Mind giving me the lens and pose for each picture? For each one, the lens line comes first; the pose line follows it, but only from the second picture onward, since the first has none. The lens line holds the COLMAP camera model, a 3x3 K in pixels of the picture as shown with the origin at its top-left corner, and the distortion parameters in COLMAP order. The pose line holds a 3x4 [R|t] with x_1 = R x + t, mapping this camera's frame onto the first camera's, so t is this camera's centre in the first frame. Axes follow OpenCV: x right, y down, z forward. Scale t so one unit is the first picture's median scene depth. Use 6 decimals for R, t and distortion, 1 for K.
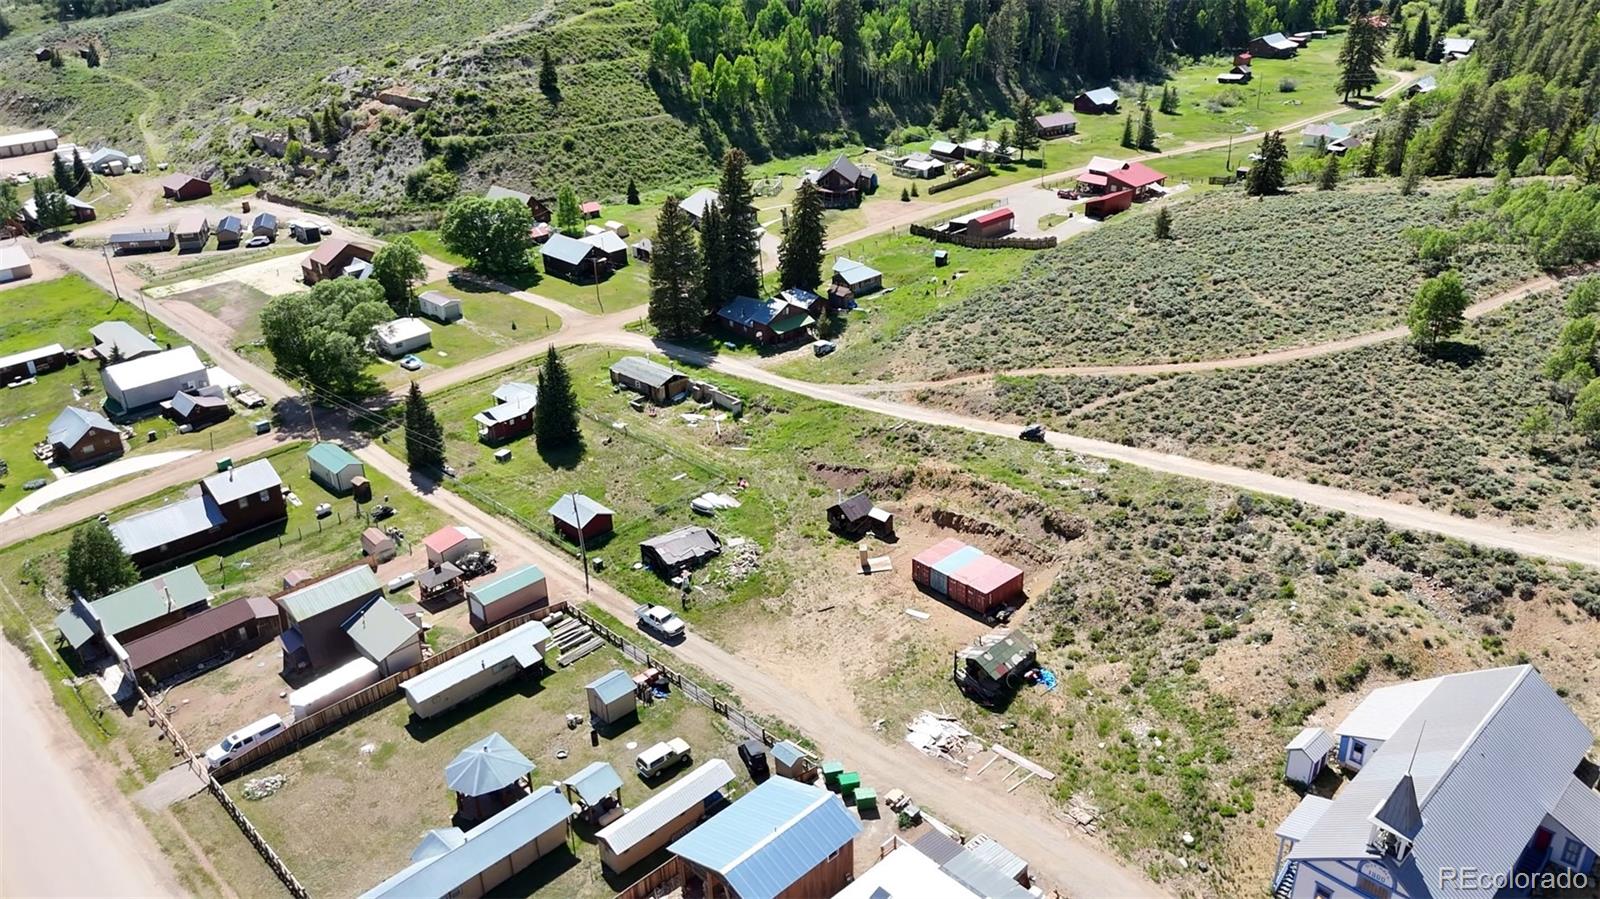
lens RADIAL K [[1209.5, 0, 800.0], [0, 1209.5, 449.5], [0, 0, 1]] dist [0.094067, -0.004426]
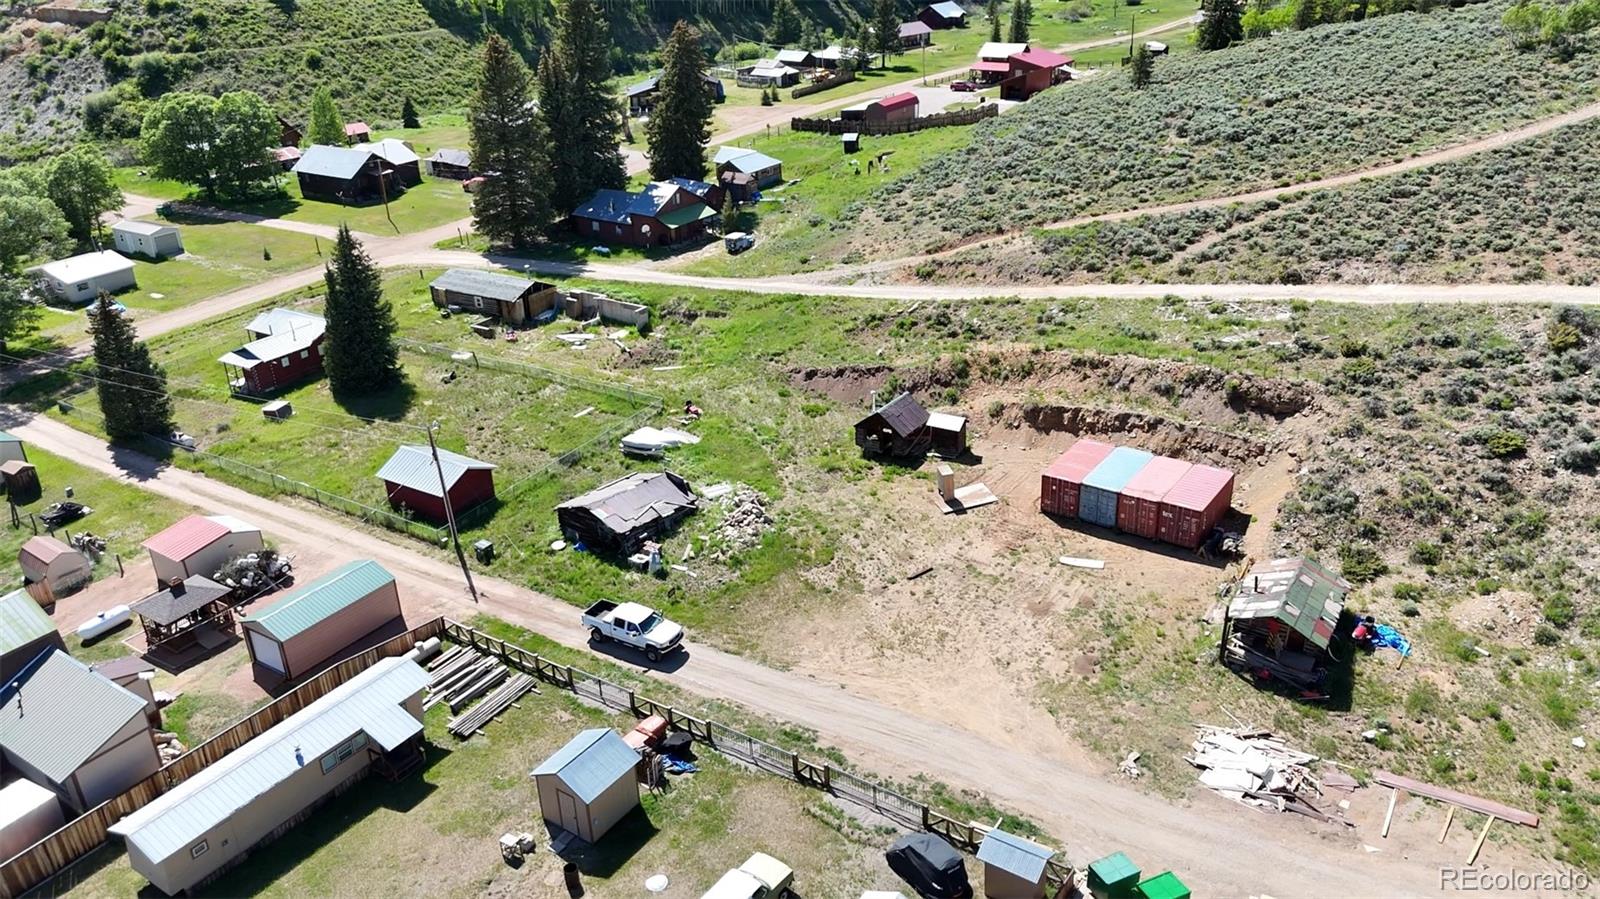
lens RADIAL K [[1201.8, 0, 800.0], [0, 1201.8, 449.5], [0, 0, 1]] dist [0.045160, -0.009484]
pose [[0.976683, -0.094099, 0.192967, -0.112009], [0.099539, 0.994858, -0.018674, 0.064135], [-0.190218, 0.037446, 0.981028, 0.371932]]
